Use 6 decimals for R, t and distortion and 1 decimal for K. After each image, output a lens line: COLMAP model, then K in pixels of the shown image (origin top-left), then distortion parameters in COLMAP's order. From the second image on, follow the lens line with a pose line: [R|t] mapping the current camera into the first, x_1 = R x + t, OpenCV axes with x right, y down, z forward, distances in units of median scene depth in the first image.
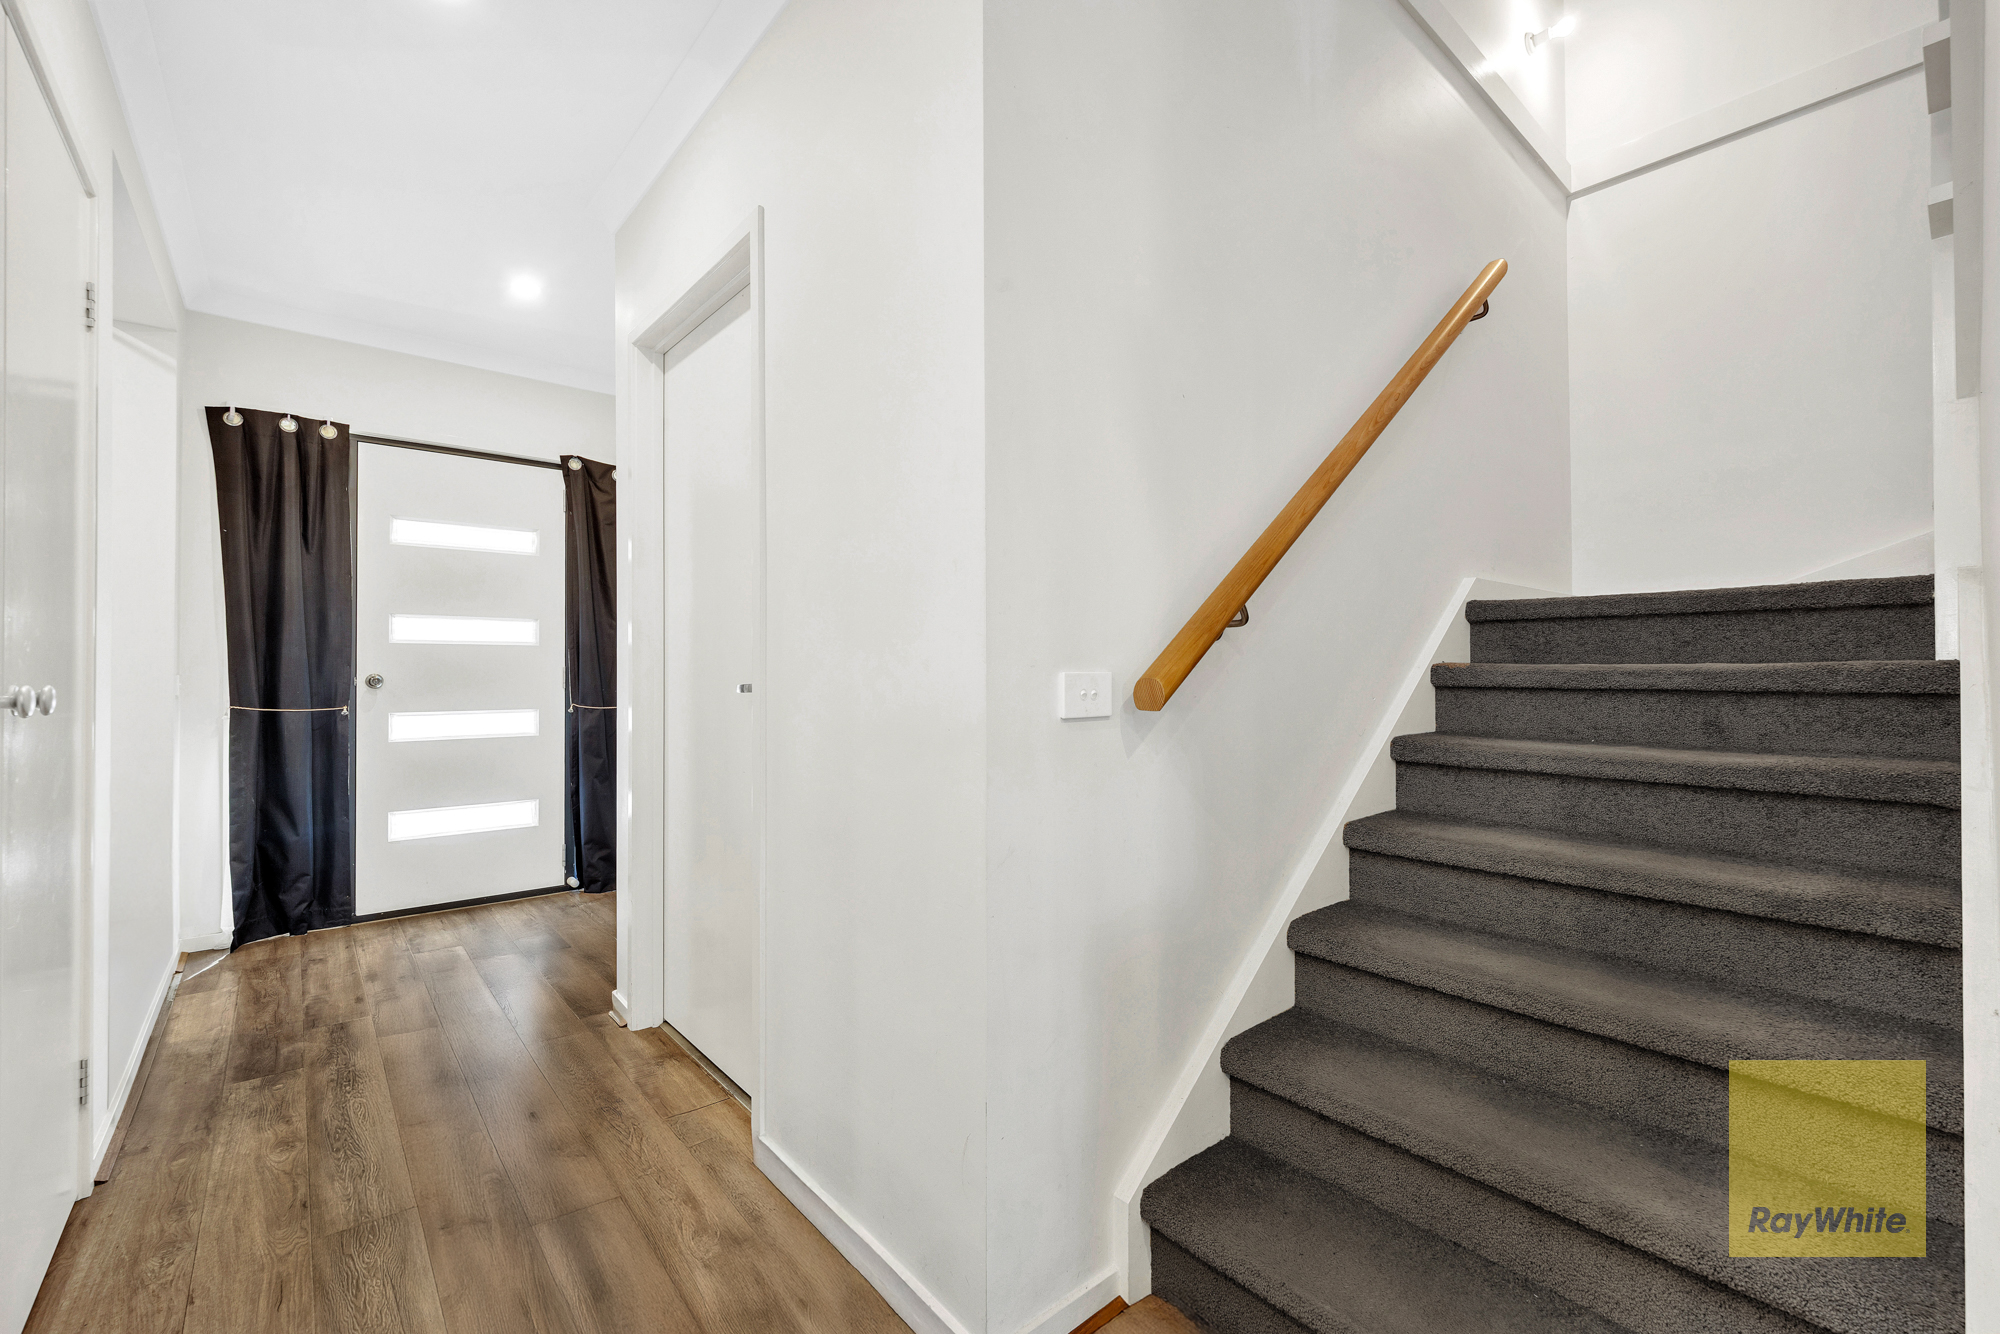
lens RADIAL K [[838.2, 0, 995.4], [0, 838.2, 664.7], [0, 0, 1]] dist [-0.003113, 0.000545]
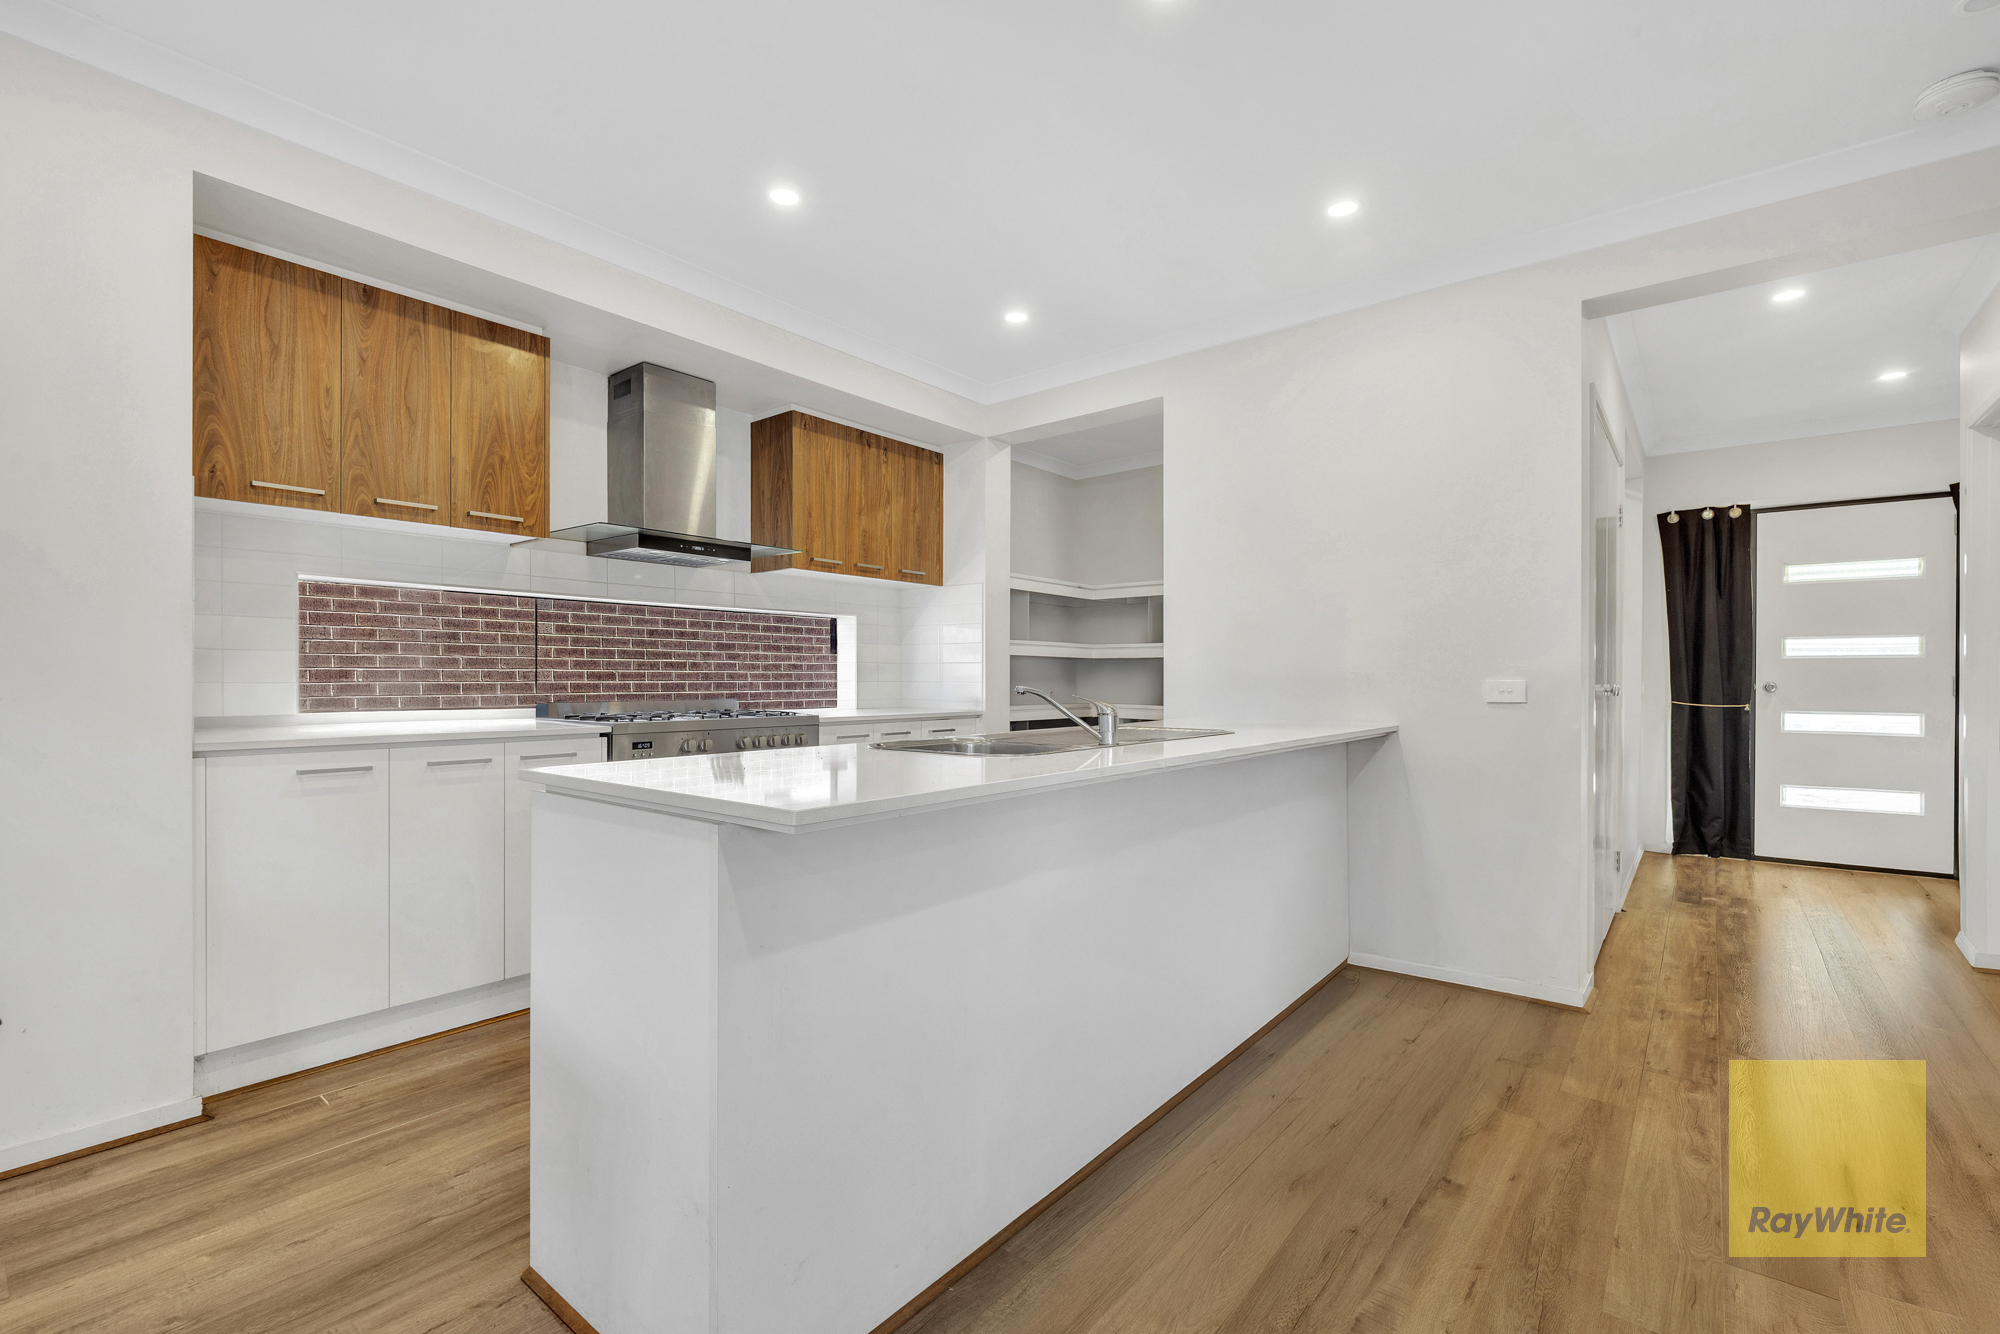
lens RADIAL K [[864.7, 0, 995.5], [0, 864.7, 672.7], [0, 0, 1]] dist [-0.011655, 0.000275]
pose [[0.175060, 0.003367, -0.984552, 0.436216], [0.001045, 0.999993, 0.003606, -0.010485], [0.984557, -0.001661, 0.175055, -0.515902]]
